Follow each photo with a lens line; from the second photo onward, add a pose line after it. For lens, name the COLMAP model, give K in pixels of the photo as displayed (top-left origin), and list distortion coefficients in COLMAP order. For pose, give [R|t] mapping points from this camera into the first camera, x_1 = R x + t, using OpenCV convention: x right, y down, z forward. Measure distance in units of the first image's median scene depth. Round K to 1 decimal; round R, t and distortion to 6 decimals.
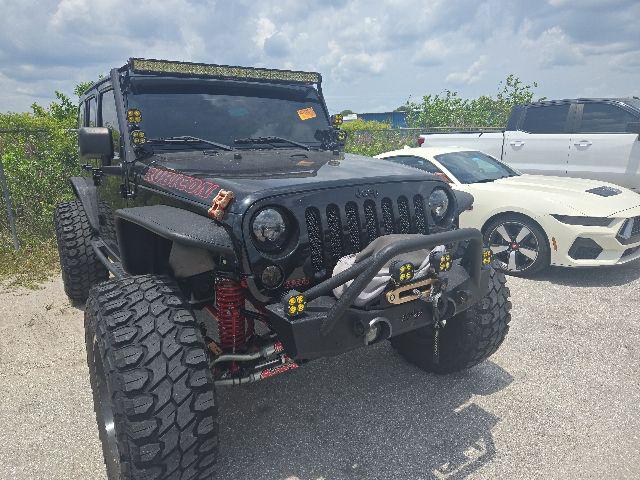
lens RADIAL K [[461.4, 0, 315.7], [0, 461.4, 244.3], [0, 0, 1]] dist [0.069047, -0.055263]
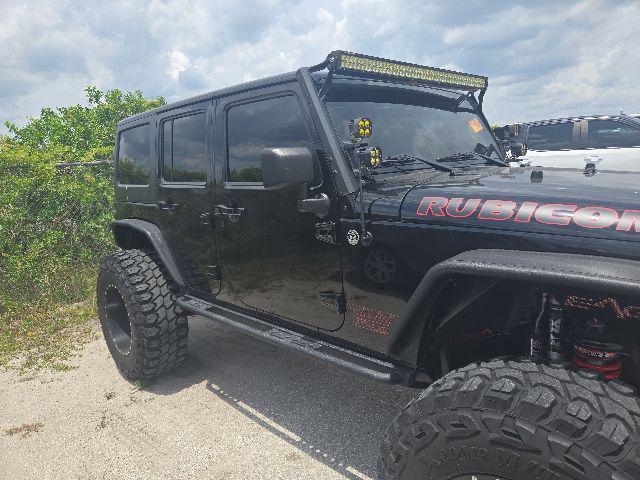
lens RADIAL K [[461.4, 0, 319.3], [0, 461.4, 238.8], [0, 0, 1]] dist [0.069047, -0.055263]
pose [[0.982069, -0.064895, 0.177000, -0.406755], [0.077629, 0.994796, -0.065987, -0.042981], [-0.171796, 0.078544, 0.981996, 0.222340]]
